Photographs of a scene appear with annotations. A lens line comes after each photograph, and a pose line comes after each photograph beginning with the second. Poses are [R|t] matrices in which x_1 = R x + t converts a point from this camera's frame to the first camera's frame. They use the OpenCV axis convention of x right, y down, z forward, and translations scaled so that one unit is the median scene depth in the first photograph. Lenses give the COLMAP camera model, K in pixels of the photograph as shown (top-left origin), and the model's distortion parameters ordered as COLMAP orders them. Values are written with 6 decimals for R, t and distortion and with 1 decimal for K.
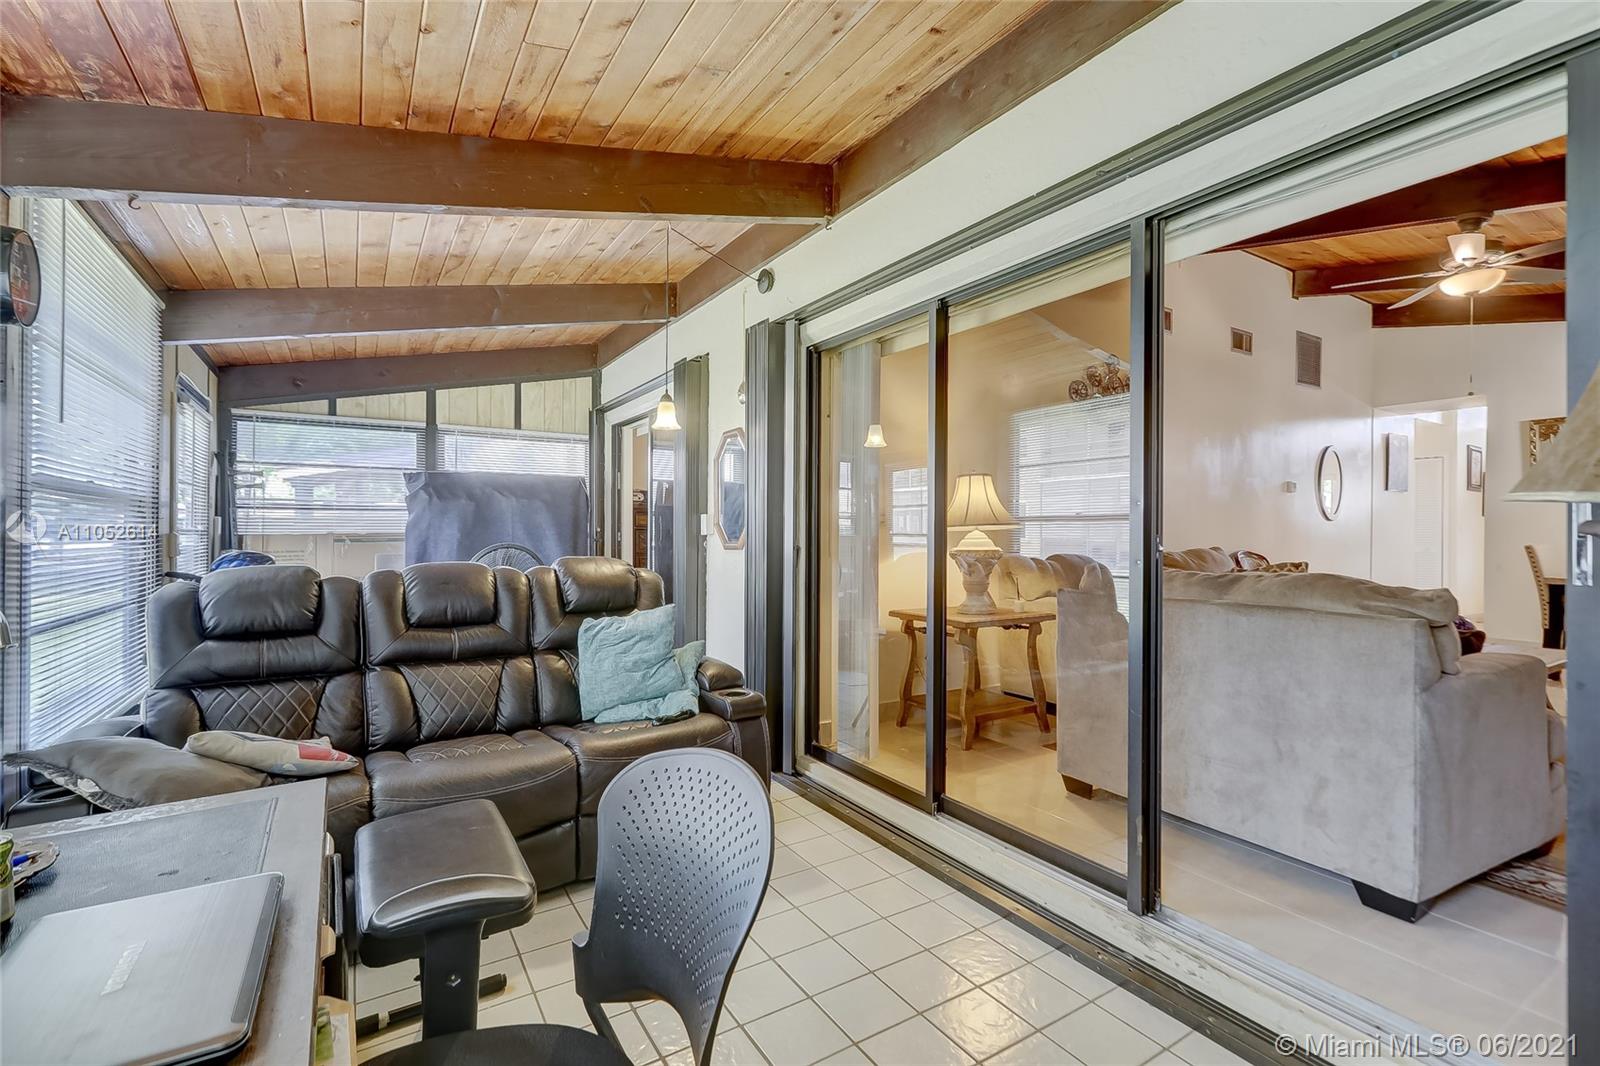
lens RADIAL K [[725.5, 0, 801.9], [0, 725.5, 531.7], [0, 0, 1]] dist [0.000682, -0.000074]
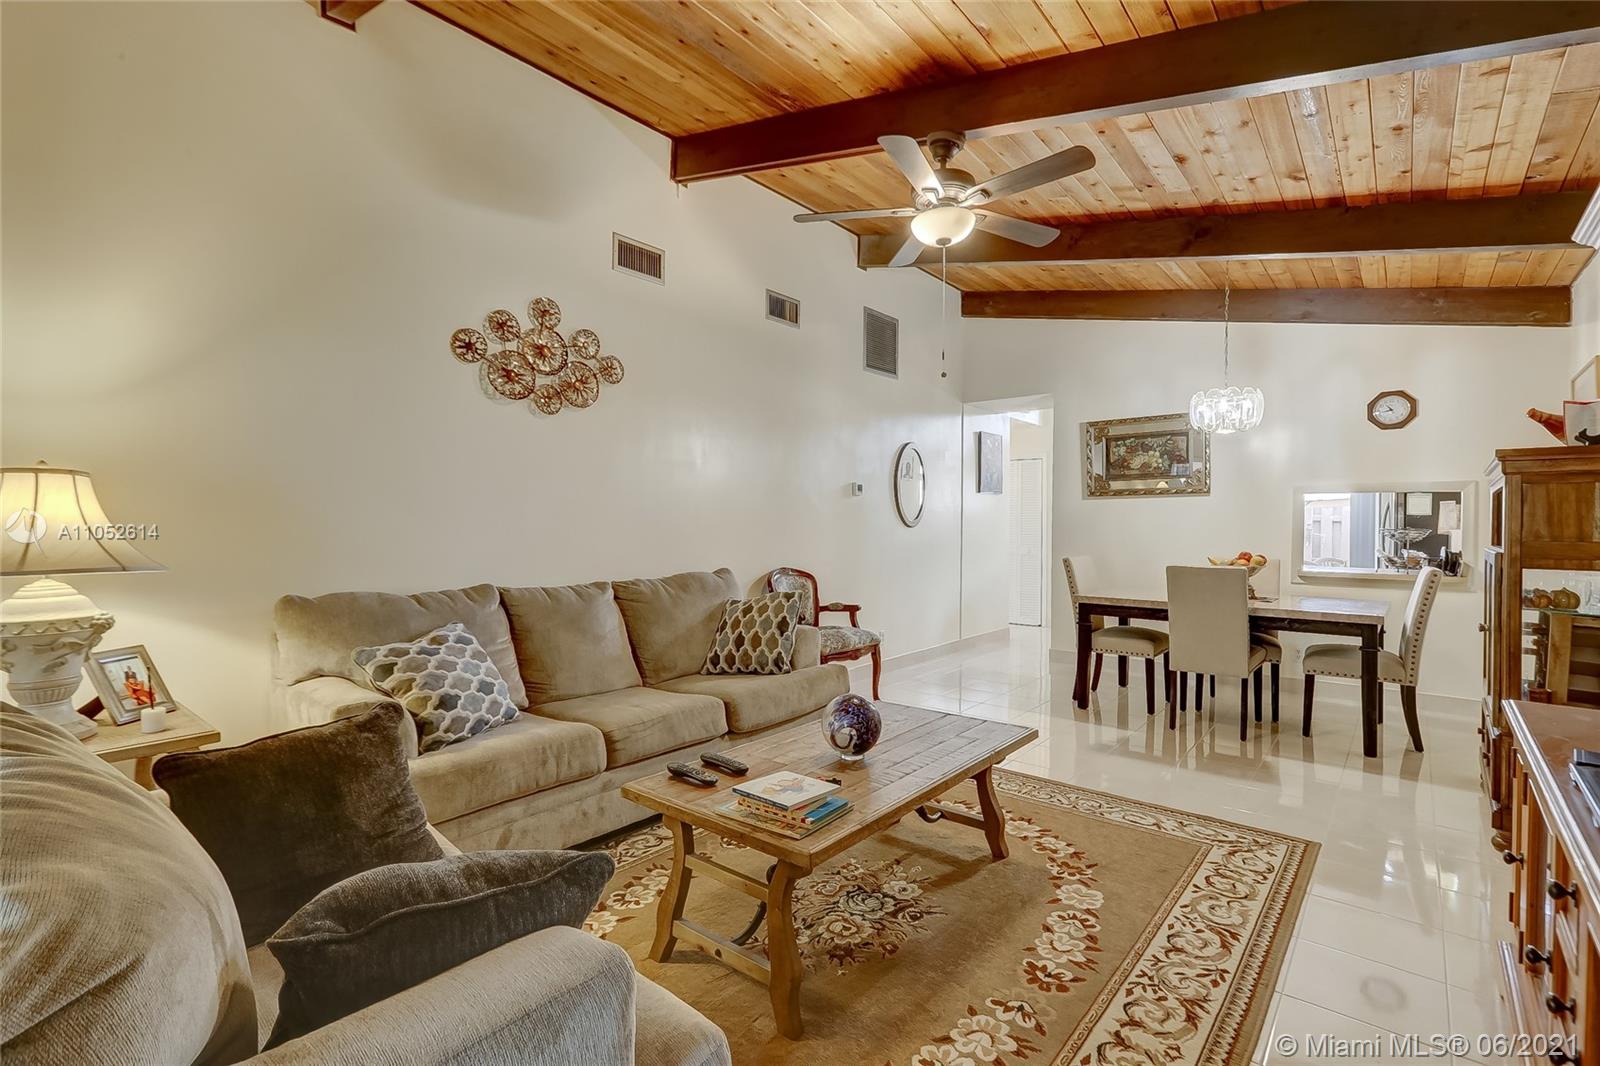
lens RADIAL K [[729.4, 0, 806.1], [0, 729.4, 530.9], [0, 0, 1]] dist [-0.001471, -0.000180]
pose [[0.948737, -0.005894, 0.316010, 0.458542], [0.001511, 0.999899, 0.014113, -0.033038], [-0.316062, -0.012912, 0.948651, 0.271211]]
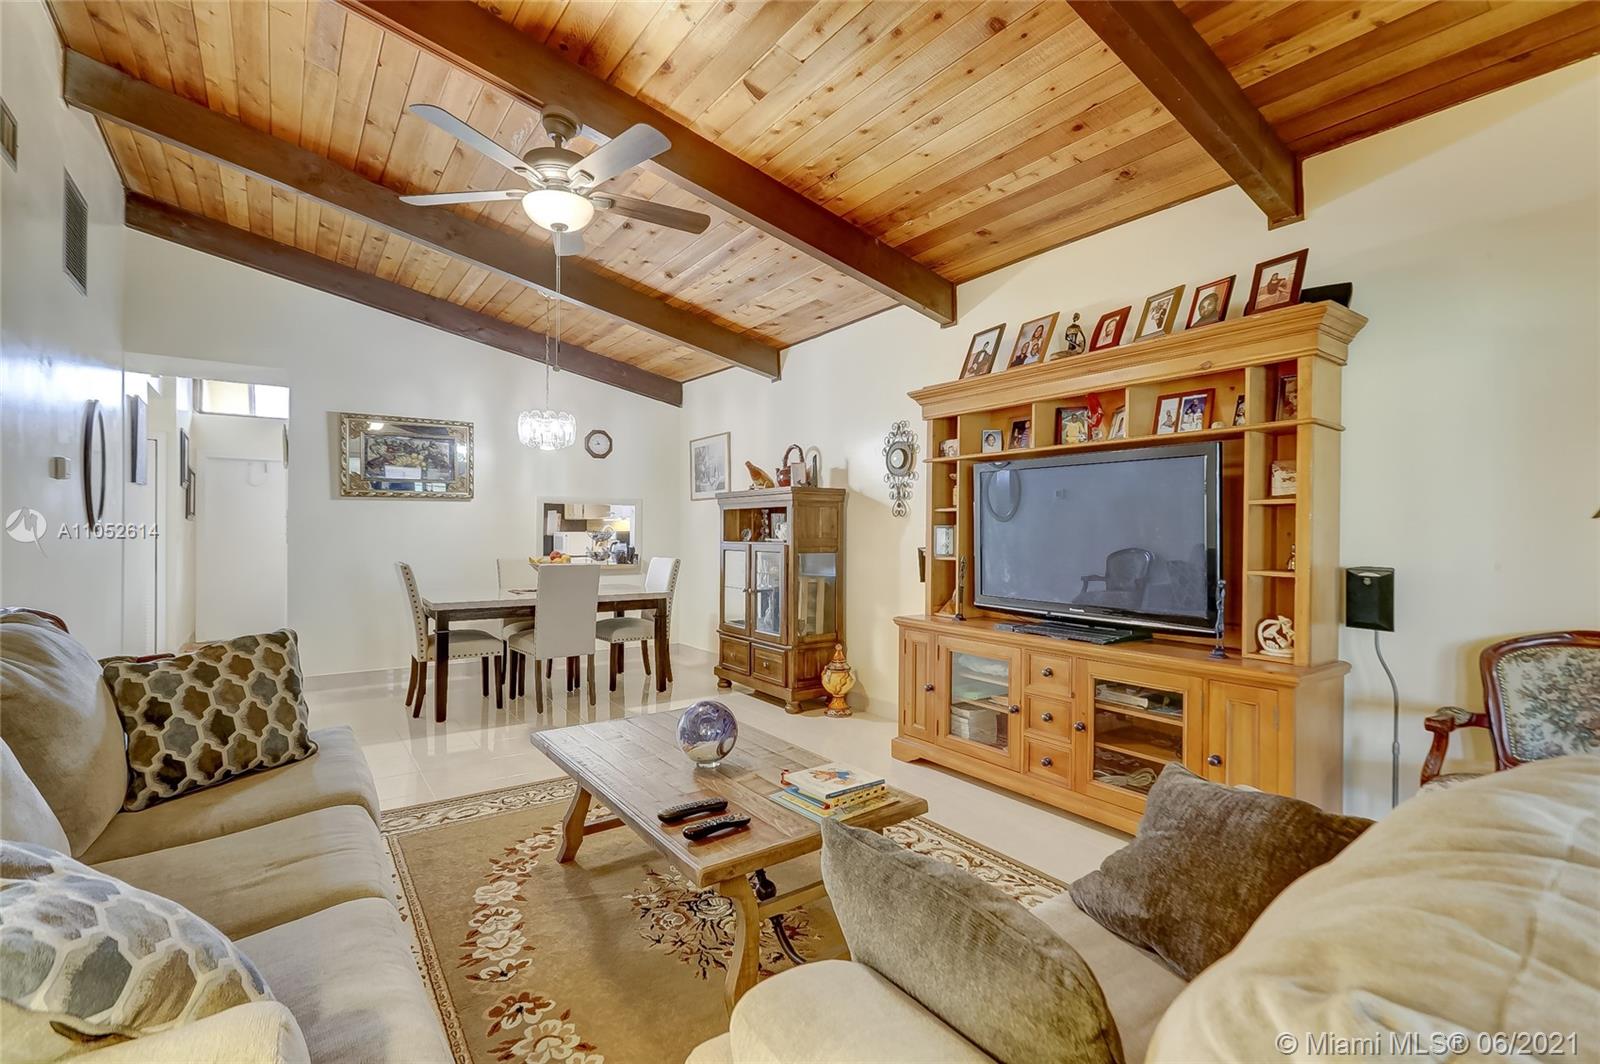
lens RADIAL K [[720.0, 0, 805.5], [0, 720.0, 528.7], [0, 0, 1]] dist [0.000364, 0.001375]
pose [[-0.075401, -0.003160, 0.997148, 0.169721], [-0.006562, 0.999975, 0.002673, -0.032012], [-0.997132, -0.006342, -0.075420, 0.685182]]
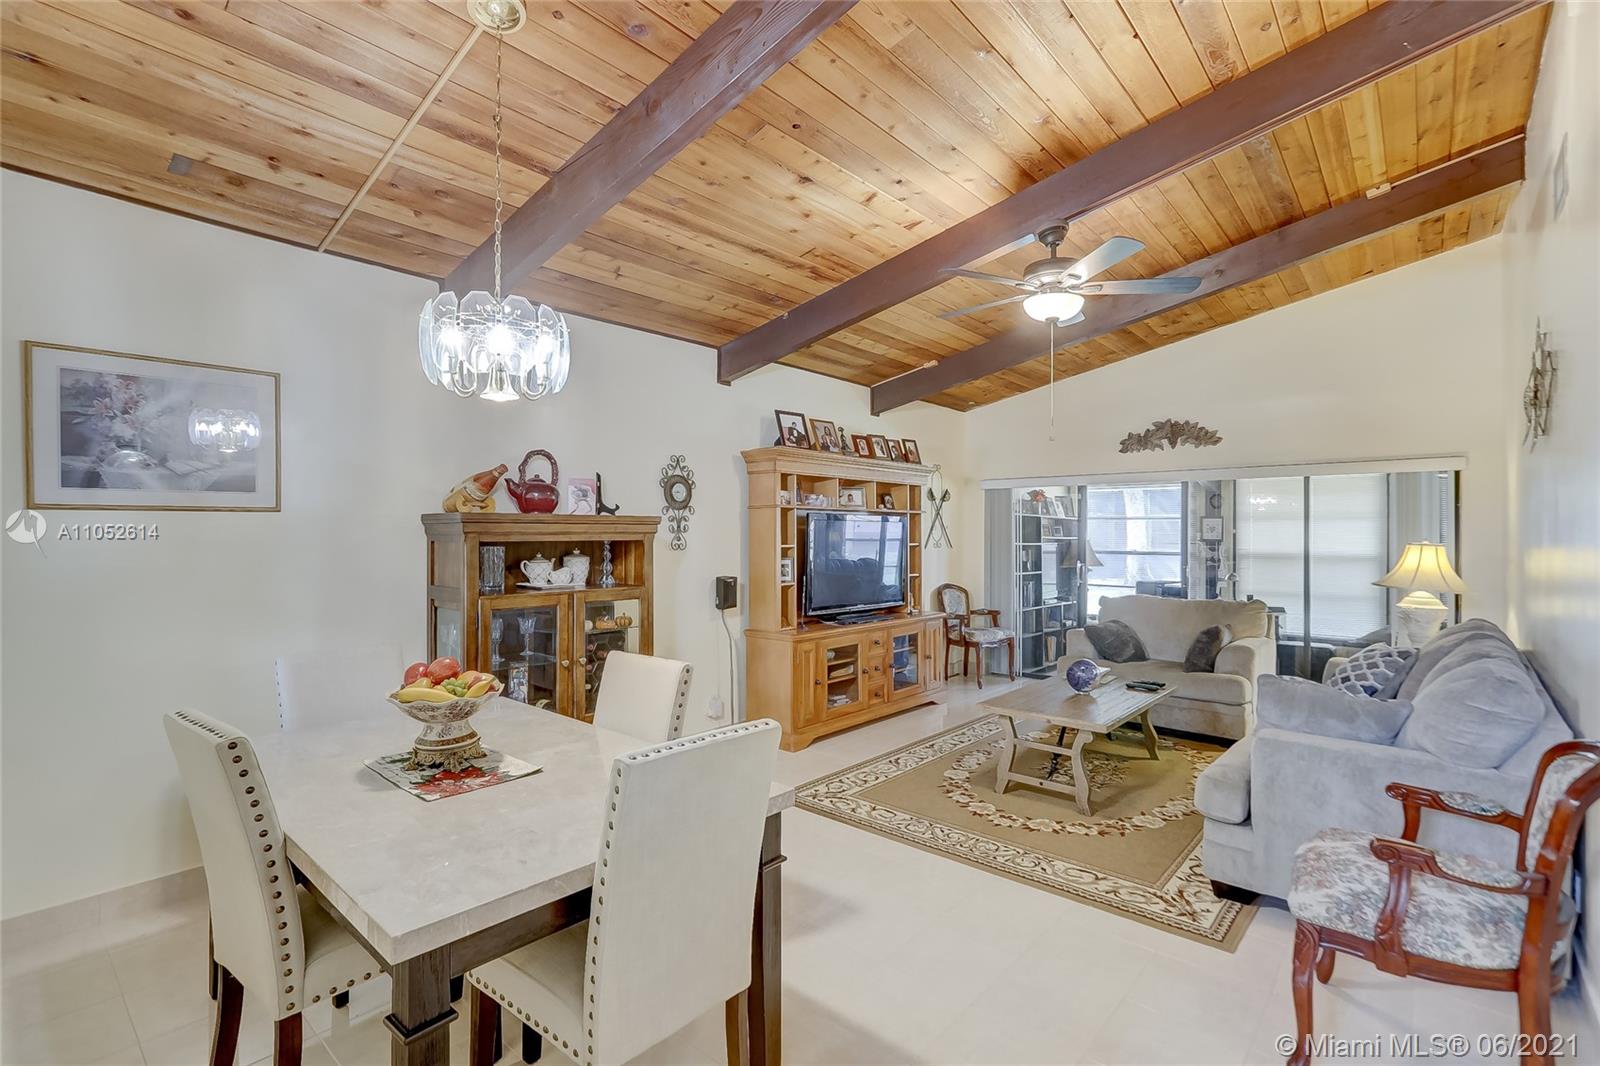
lens RADIAL K [[729.4, 0, 806.1], [0, 729.4, 530.9], [0, 0, 1]] dist [-0.001471, -0.000180]
pose [[-0.955689, -0.007135, -0.294290, 1.213239], [-0.005579, 0.999966, -0.006128, -0.066414], [0.294324, -0.004214, -0.955696, 1.450434]]
